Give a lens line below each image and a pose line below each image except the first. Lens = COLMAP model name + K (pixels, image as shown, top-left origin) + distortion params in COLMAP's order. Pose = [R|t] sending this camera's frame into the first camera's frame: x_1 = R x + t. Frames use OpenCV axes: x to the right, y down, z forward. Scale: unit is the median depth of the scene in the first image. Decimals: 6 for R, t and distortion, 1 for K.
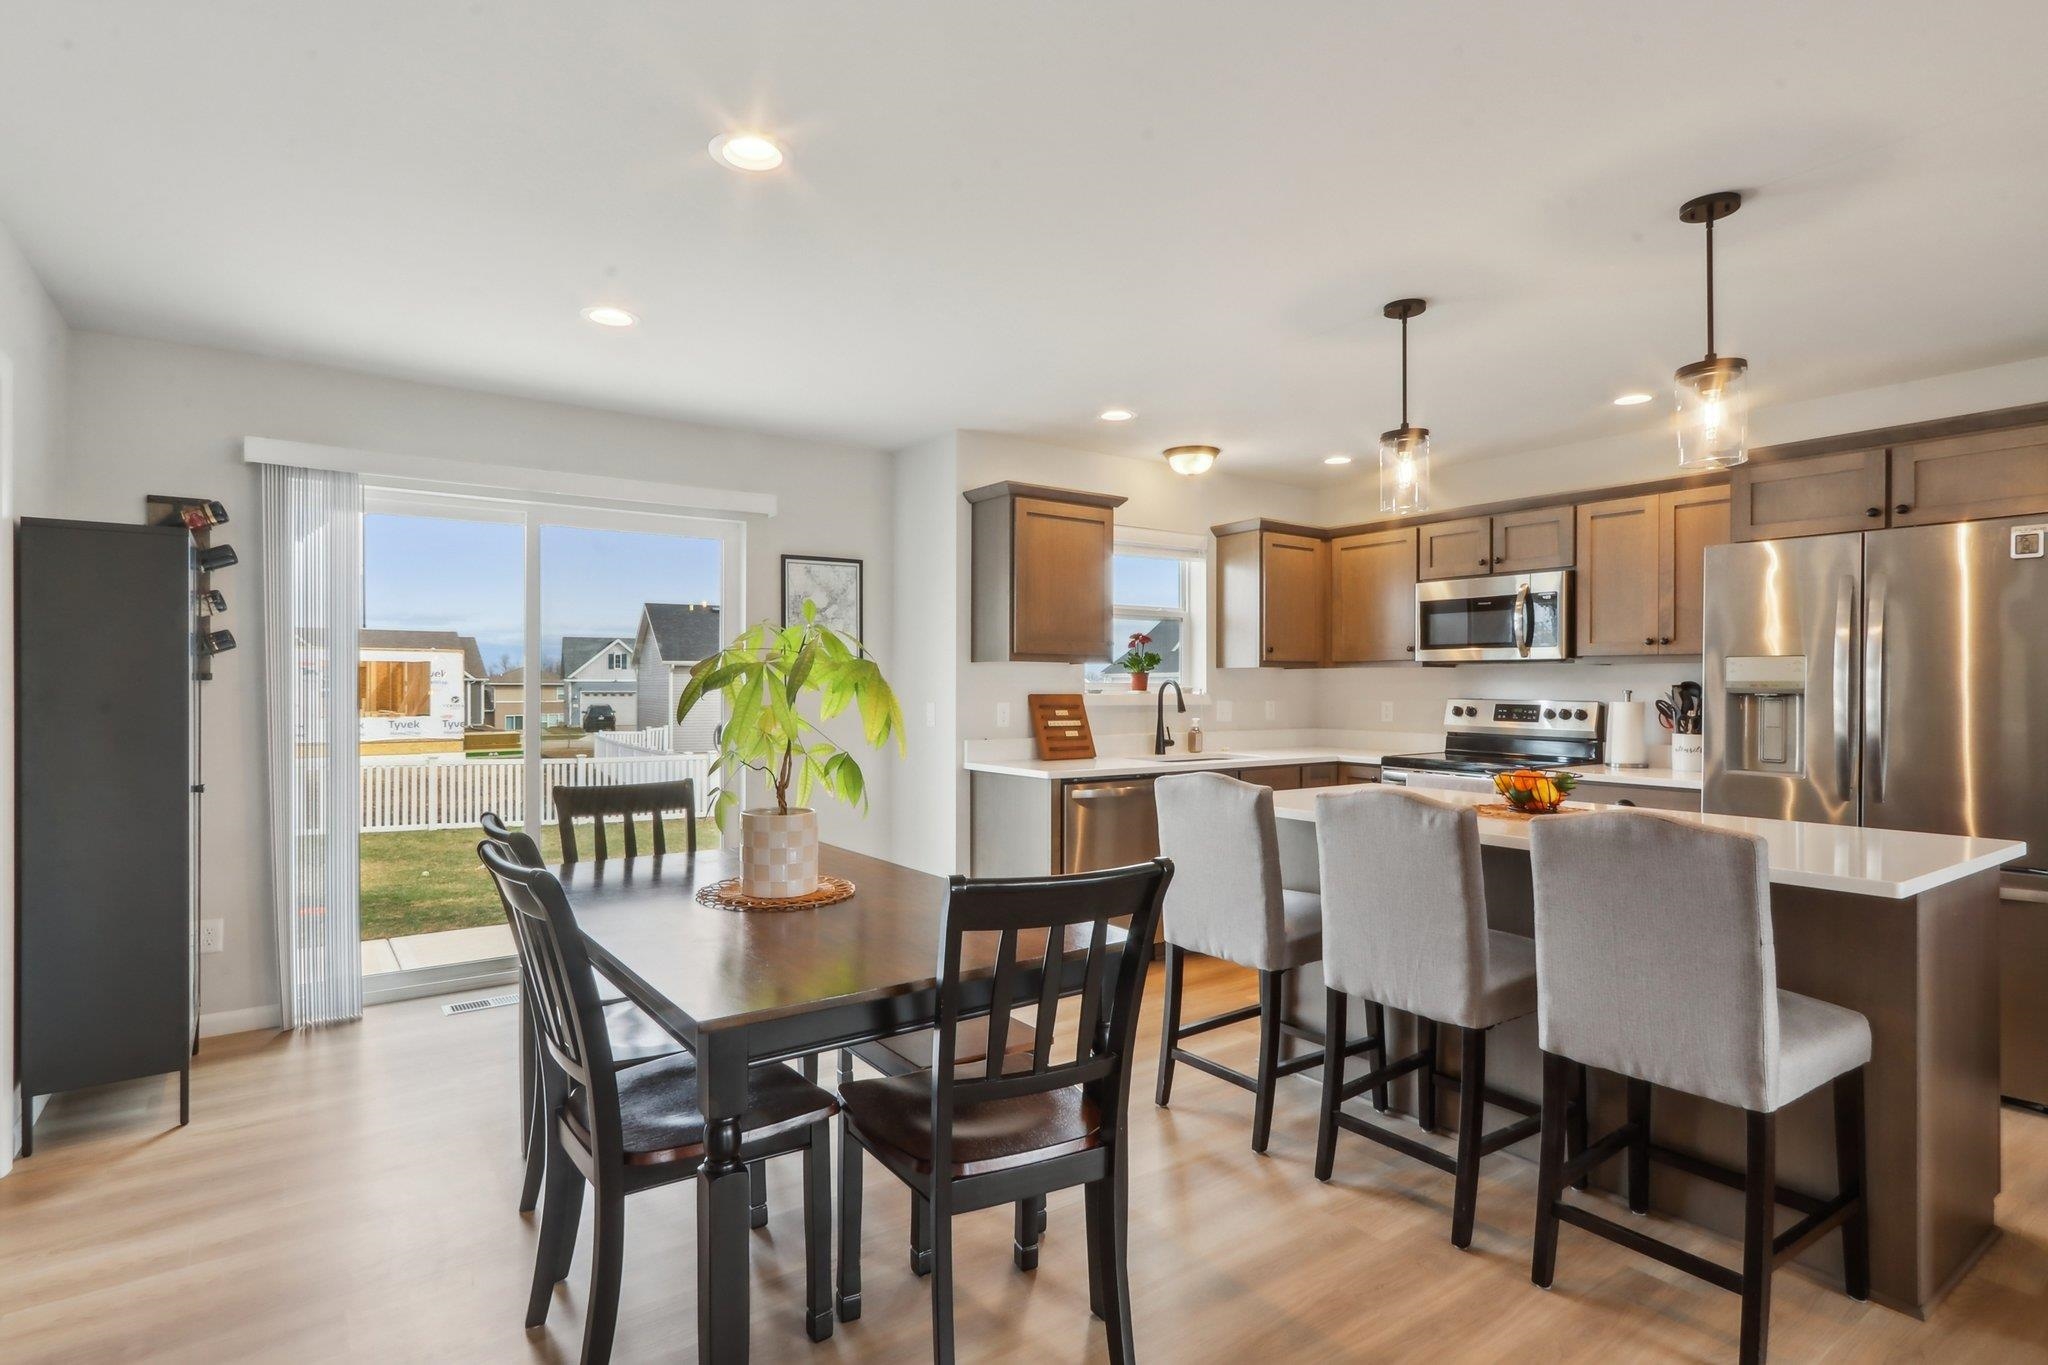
lens RADIAL K [[1022.2, 0, 991.9], [0, 1022.2, 688.5], [0, 0, 1]] dist [-0.003913, 0.005828]
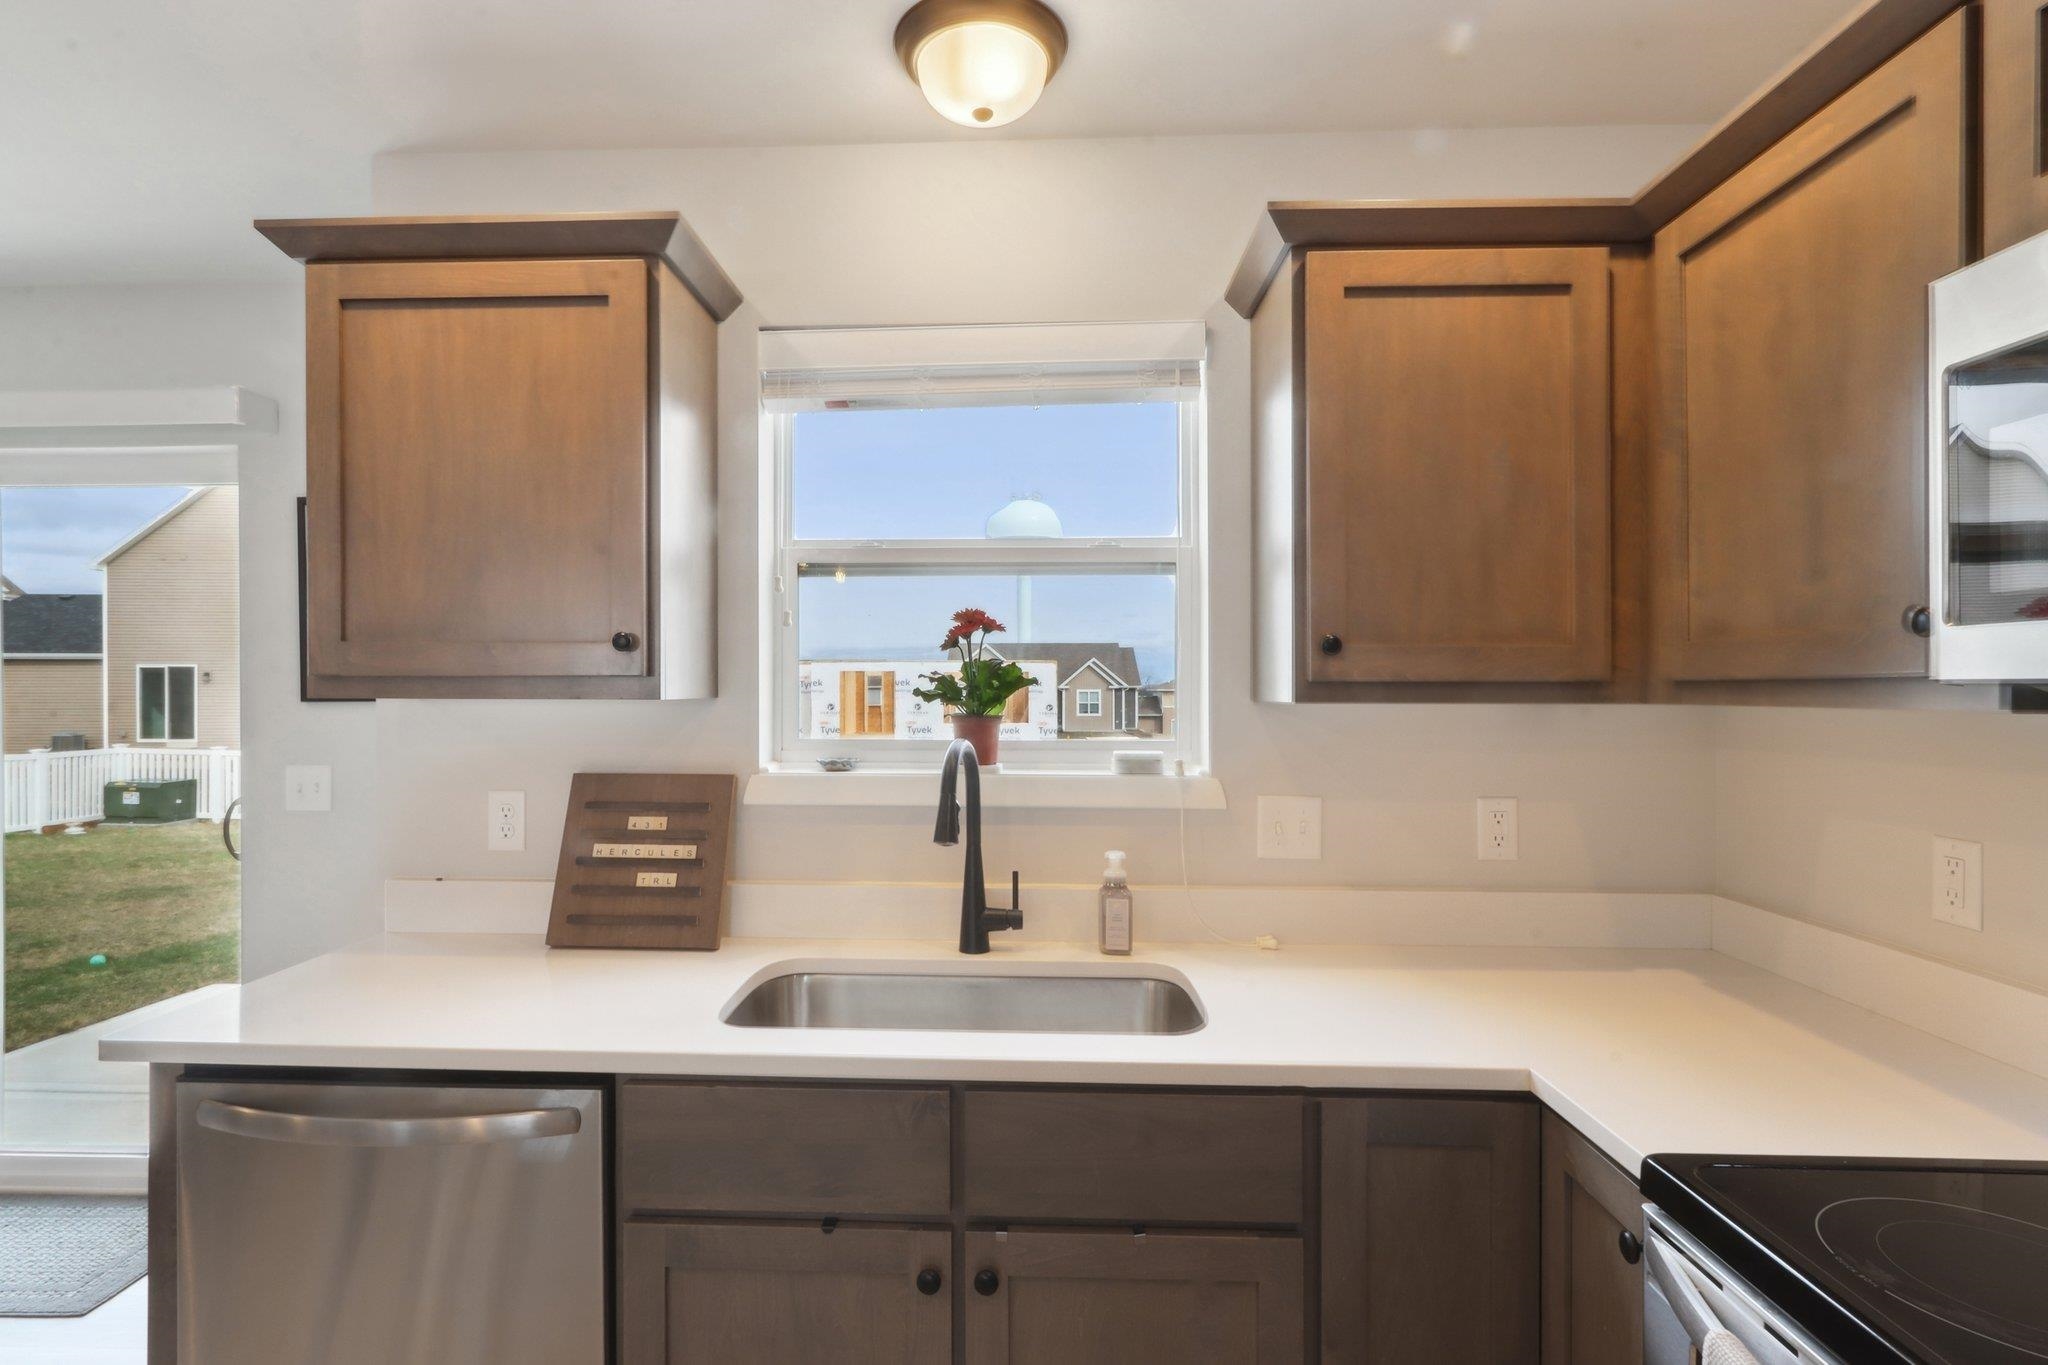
lens RADIAL K [[1022.2, 0, 982.6], [0, 1022.2, 686.1], [0, 0, 1]] dist [-0.003913, 0.005828]
pose [[0.793140, -0.003826, -0.609027, 0.409022], [-0.000563, 0.999975, -0.007015, -0.025887], [0.609039, 0.005906, 0.793119, 0.772479]]
